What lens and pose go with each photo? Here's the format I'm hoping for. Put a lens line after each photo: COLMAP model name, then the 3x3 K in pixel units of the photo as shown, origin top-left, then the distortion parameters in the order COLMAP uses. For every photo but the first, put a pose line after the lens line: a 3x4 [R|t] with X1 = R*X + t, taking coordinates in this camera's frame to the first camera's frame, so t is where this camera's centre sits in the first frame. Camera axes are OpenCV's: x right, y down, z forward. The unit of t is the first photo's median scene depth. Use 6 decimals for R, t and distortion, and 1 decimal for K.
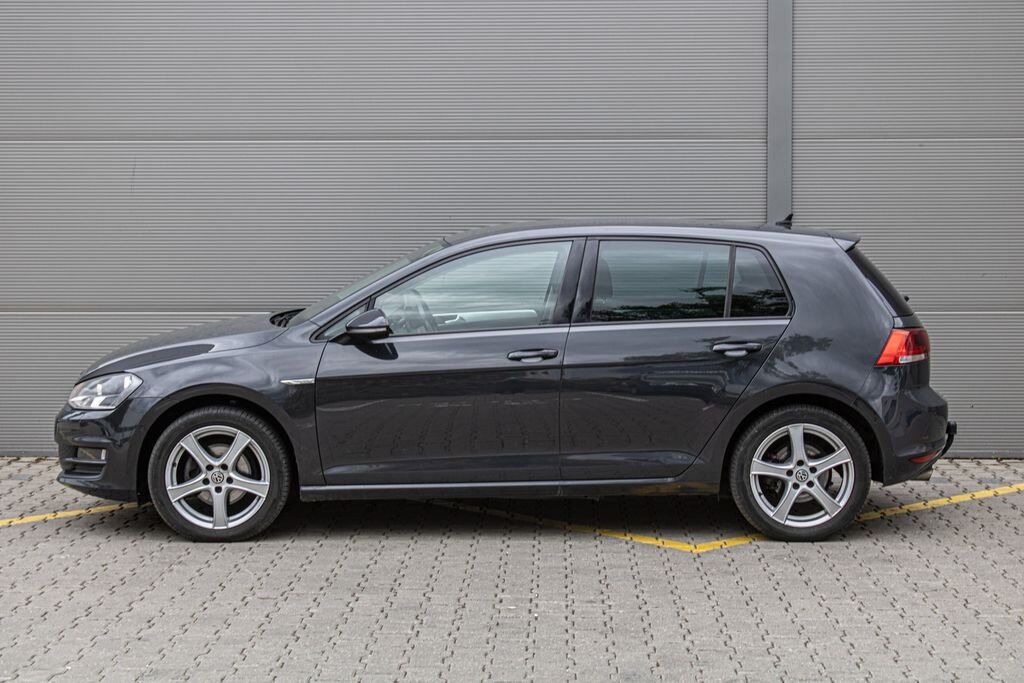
lens RADIAL K [[2221.4, 0, 509.8], [0, 2221.4, 346.4], [0, 0, 1]] dist [0.097950, 0.000000]
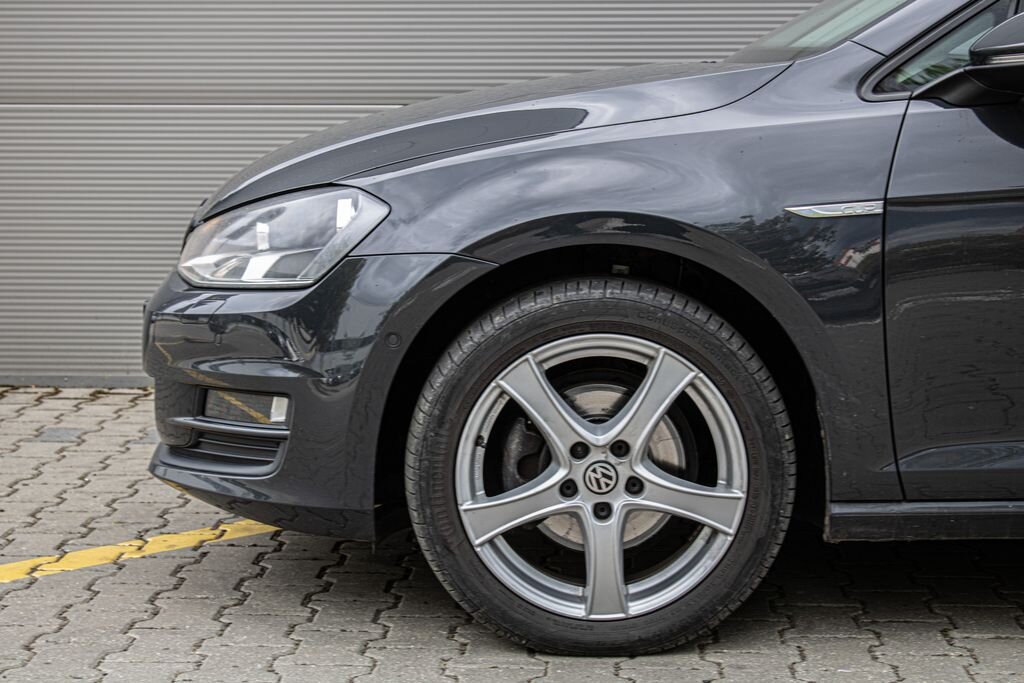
lens RADIAL K [[2221.4, 0, 514.1], [0, 2221.4, 338.3], [0, 0, 1]] dist [0.097950, 0.000000]
pose [[0.999831, 0.002586, -0.018206, -0.137690], [-0.001793, 0.999055, 0.043426, 0.020747], [0.018301, -0.043386, 0.998891, 0.638161]]
